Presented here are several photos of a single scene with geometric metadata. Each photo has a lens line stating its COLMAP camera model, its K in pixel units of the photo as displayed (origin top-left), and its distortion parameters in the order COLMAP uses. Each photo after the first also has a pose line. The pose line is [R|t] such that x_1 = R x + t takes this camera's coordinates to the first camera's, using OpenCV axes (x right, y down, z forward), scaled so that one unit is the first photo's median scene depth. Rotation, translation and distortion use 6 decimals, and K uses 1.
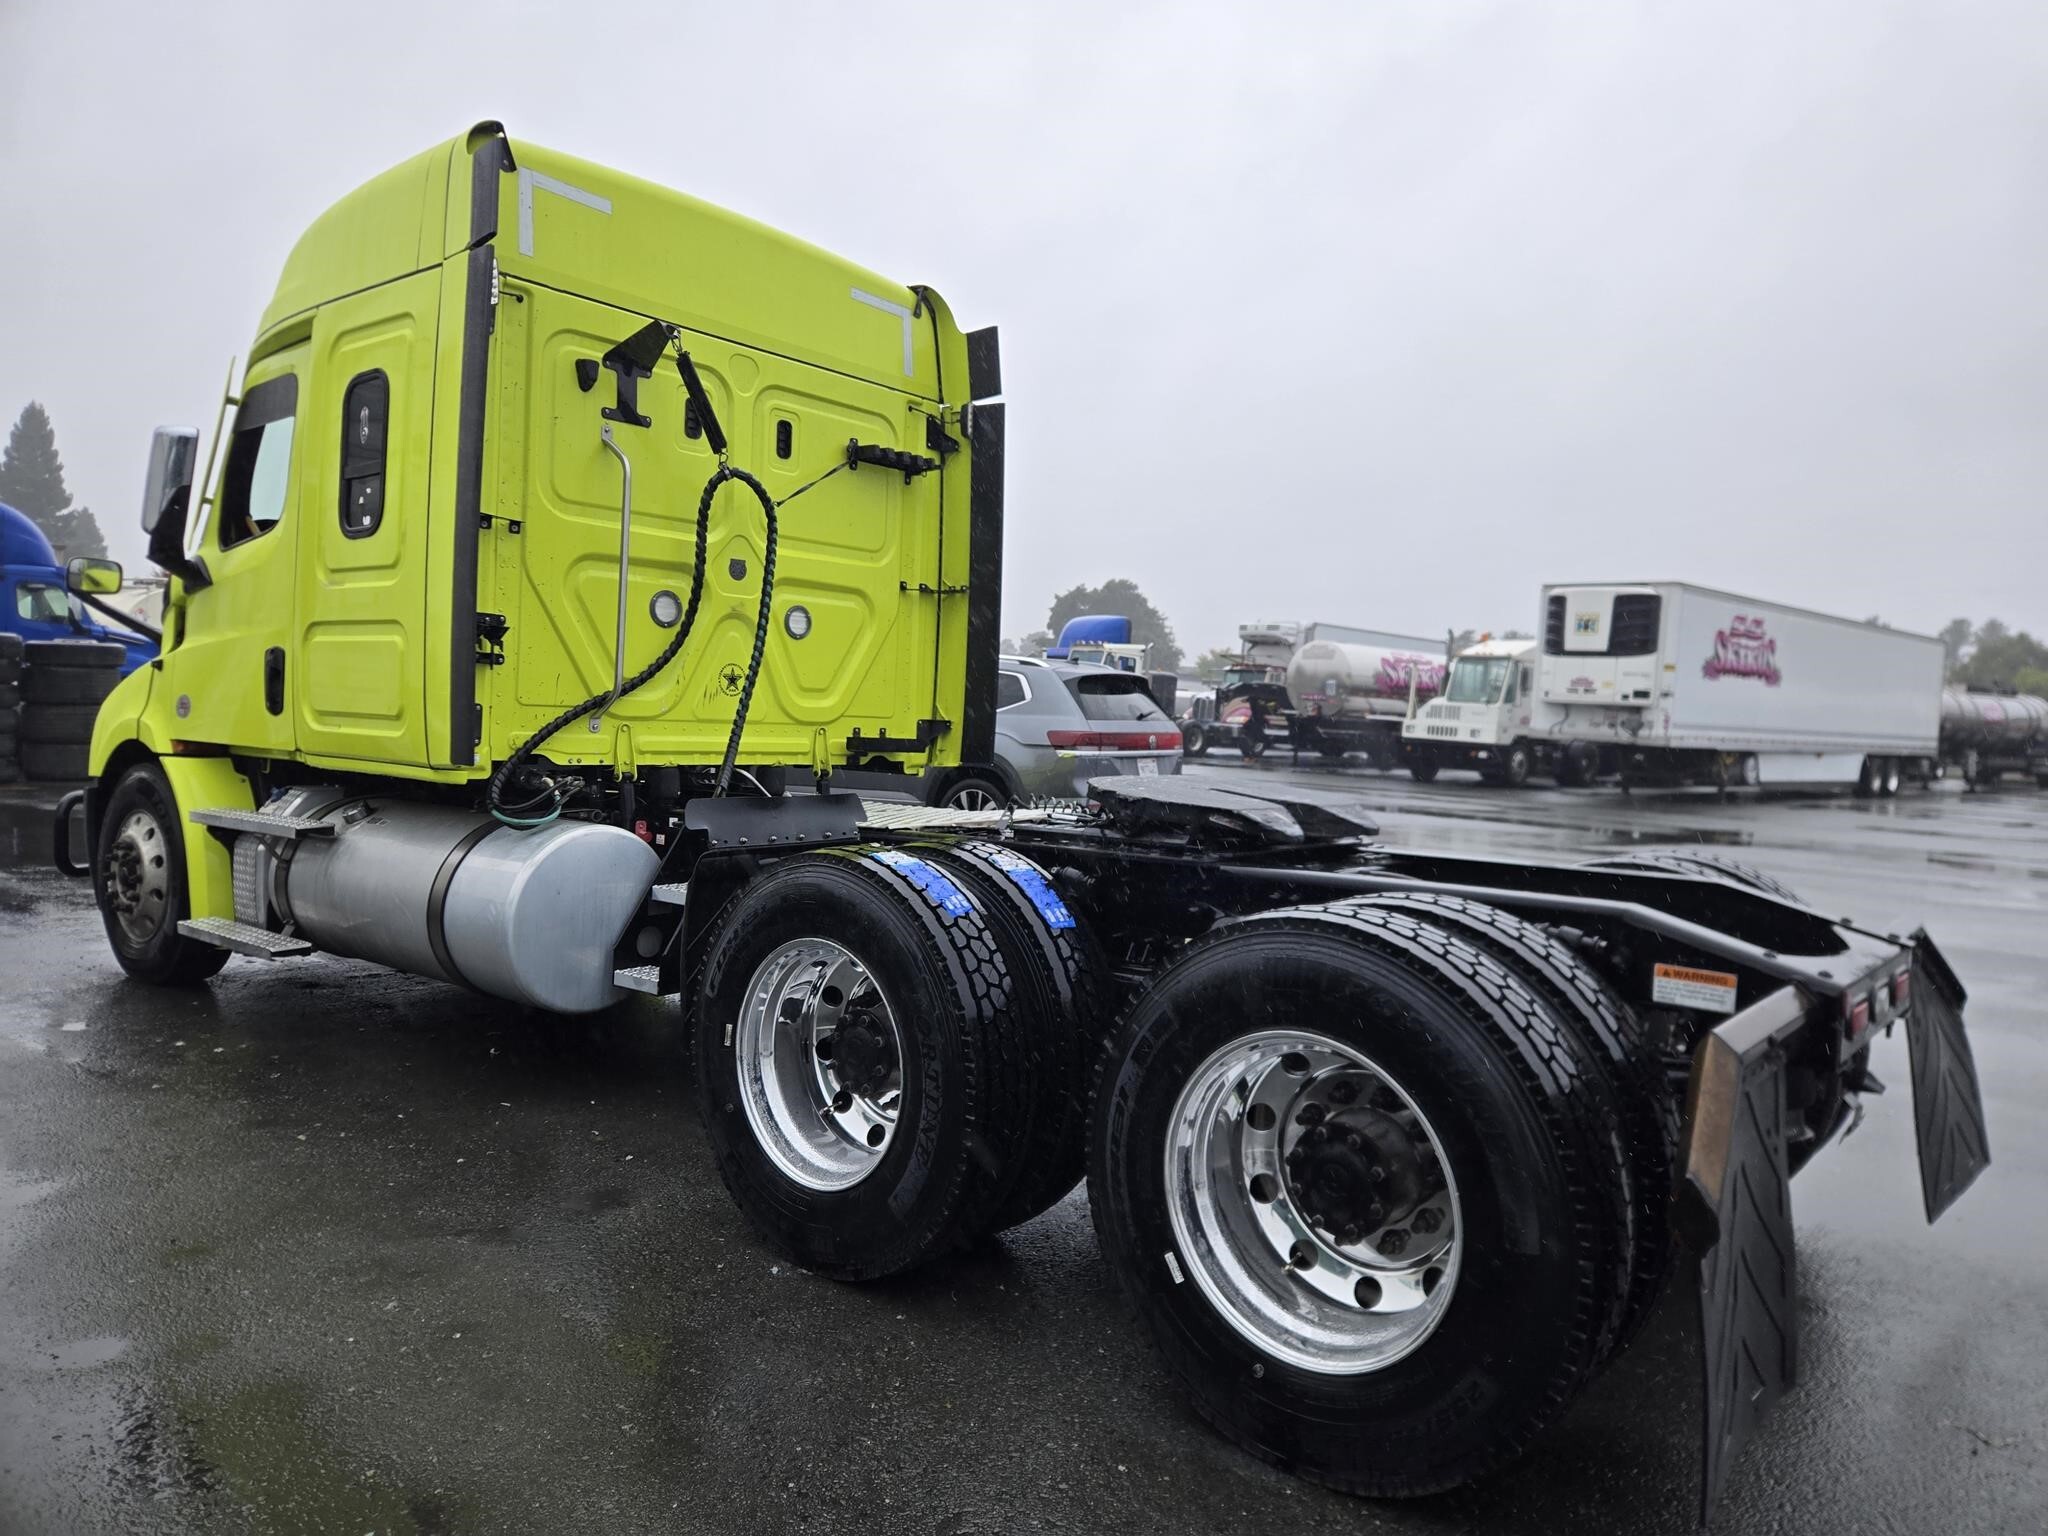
lens RADIAL K [[1397.1, 0, 1020.4], [0, 1397.1, 739.4], [0, 0, 1]] dist [0.077337, -0.072003]
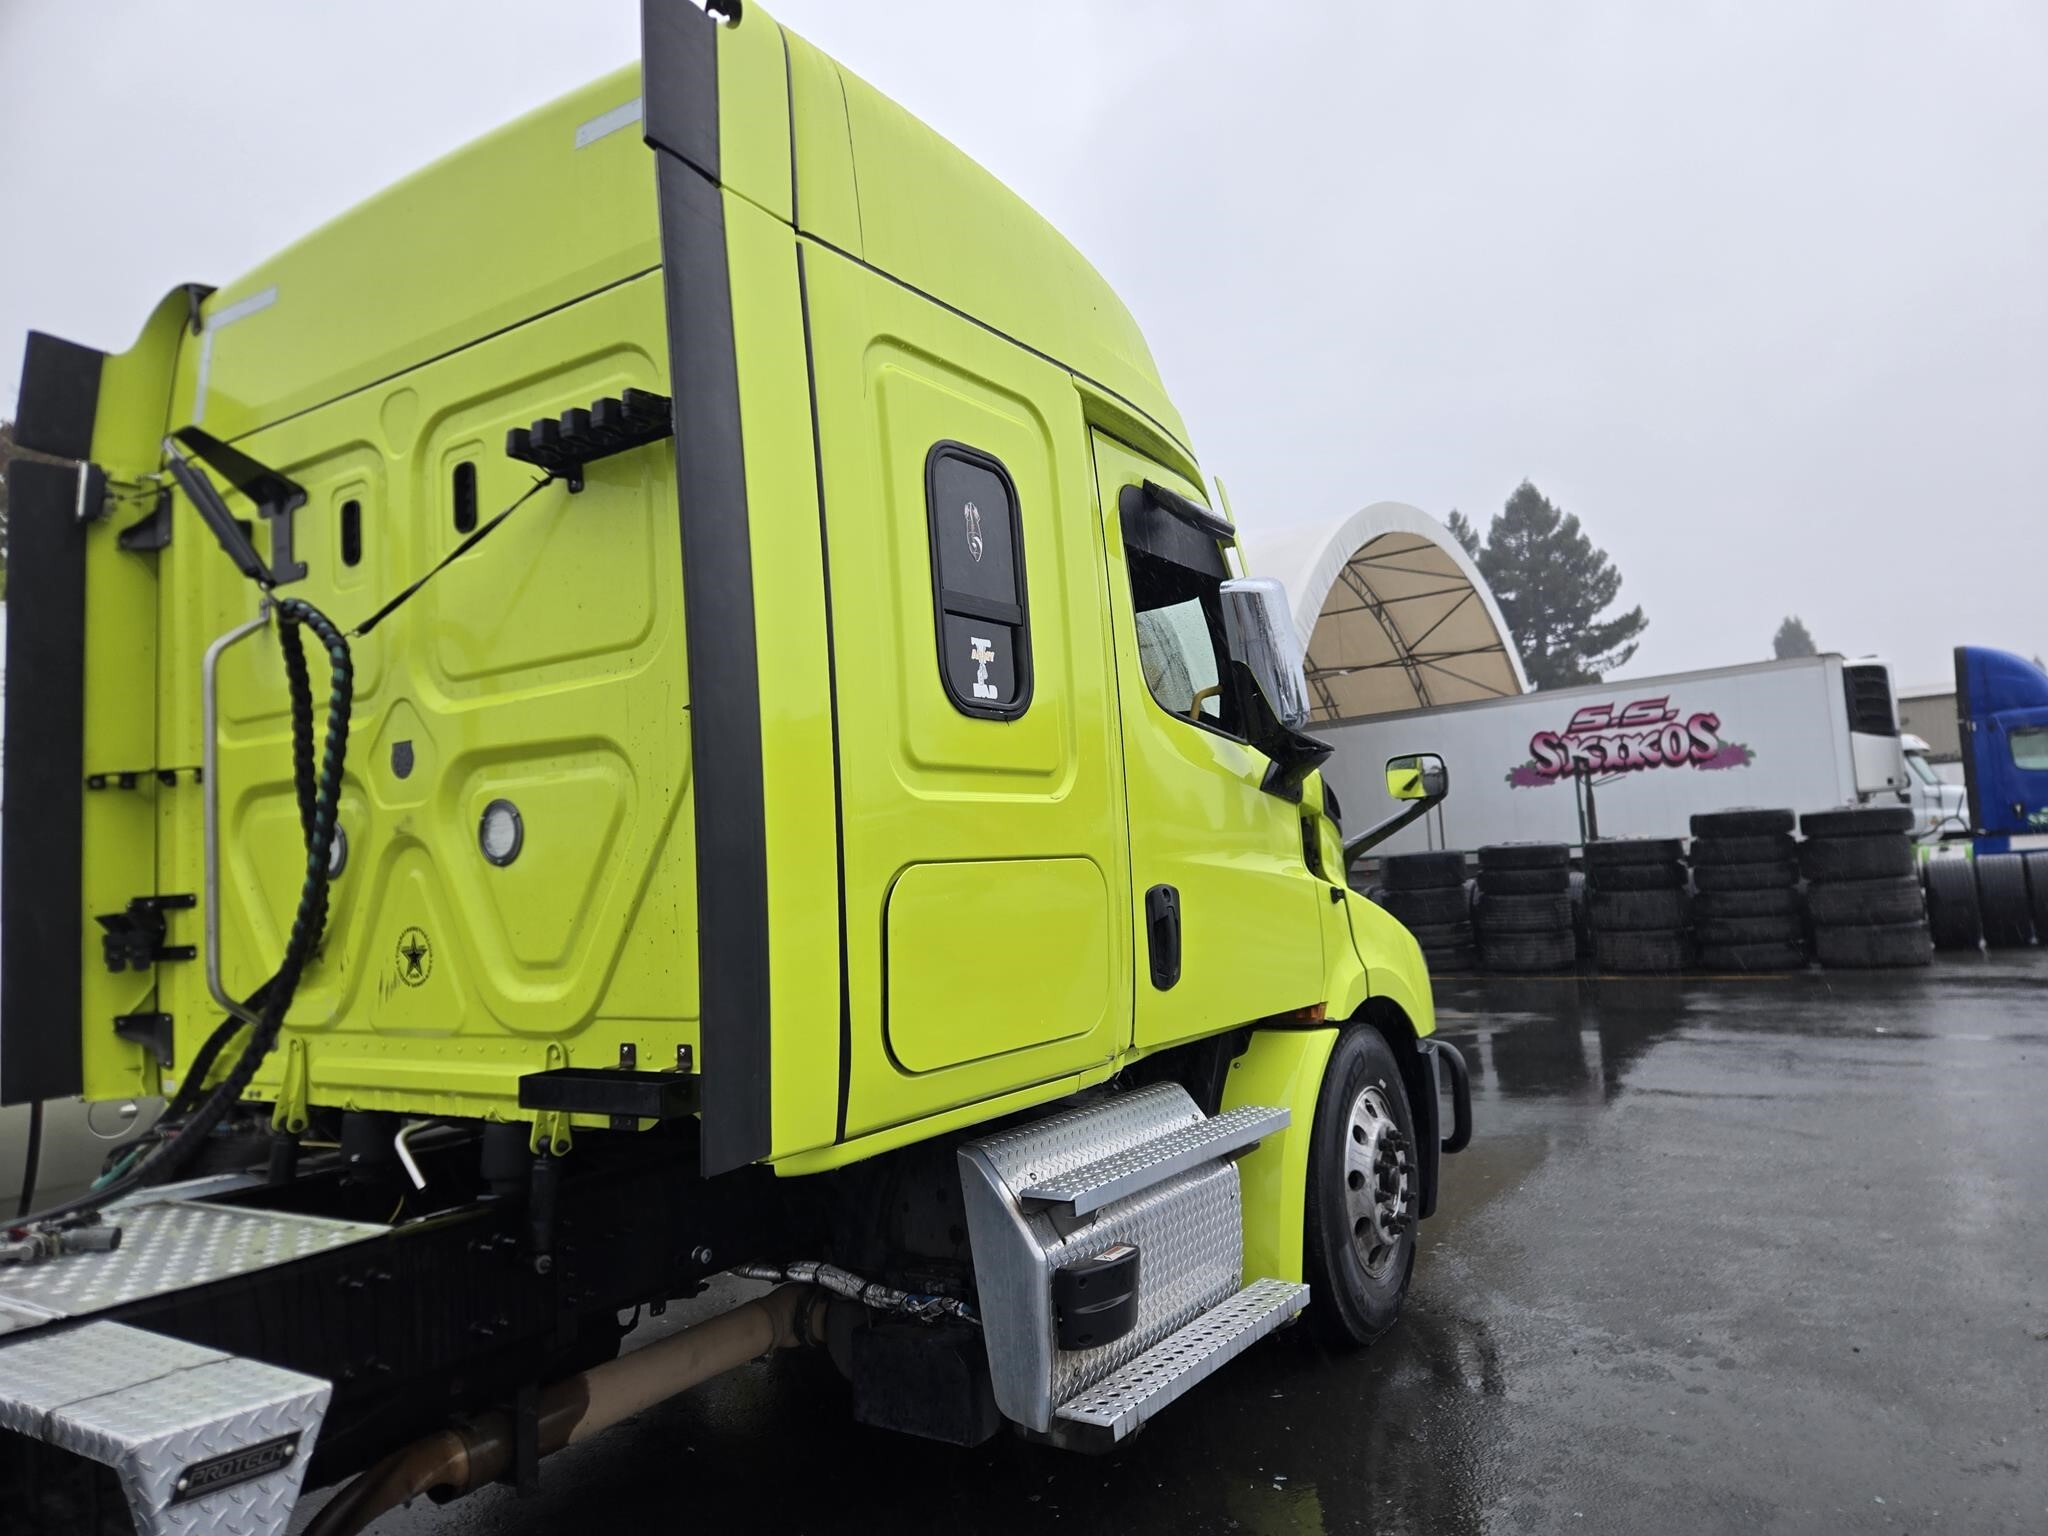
lens RADIAL K [[1363.0, 0, 1025.2], [0, 1363.0, 762.7], [0, 0, 1]] dist [0.074399, -0.065682]
pose [[0.098192, -0.122834, -0.987558, 0.299512], [0.042083, 0.991978, -0.119200, -0.035436], [0.994277, -0.029855, 0.102573, 0.971185]]
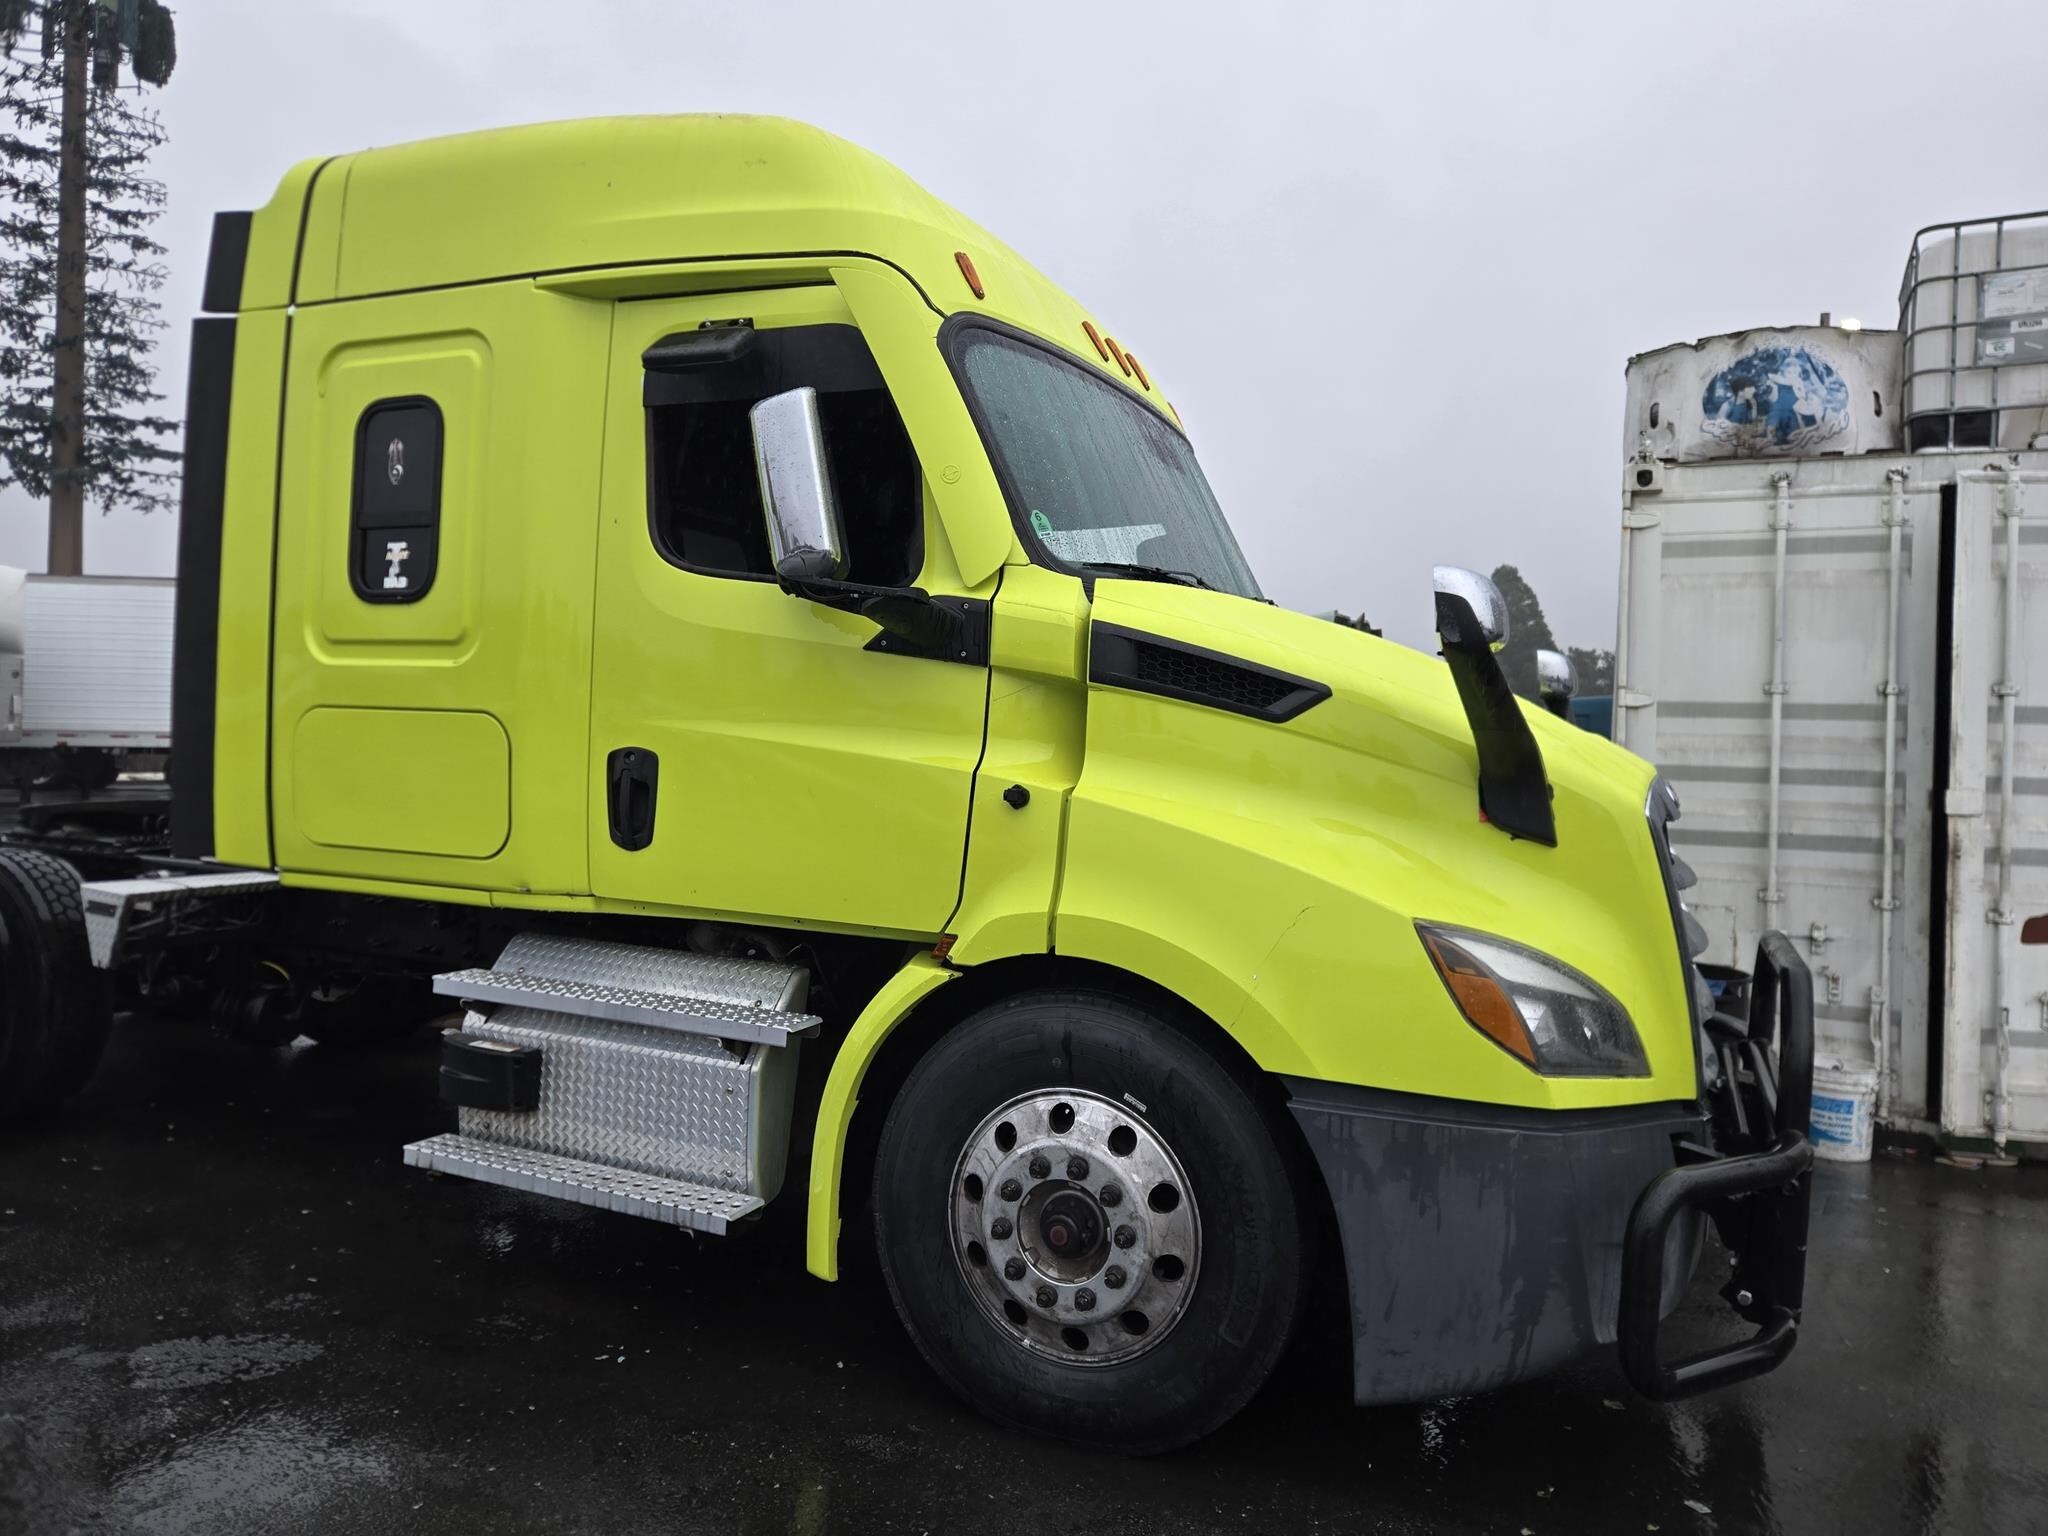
lens RADIAL K [[1397.1, 0, 1020.4], [0, 1397.1, 739.4], [0, 0, 1]] dist [0.077337, -0.072003]
pose [[-0.964497, -0.072421, -0.253972, -0.218408], [-0.076028, 0.997096, 0.004403, -0.065601], [0.252915, 0.023556, -0.967202, 1.631646]]
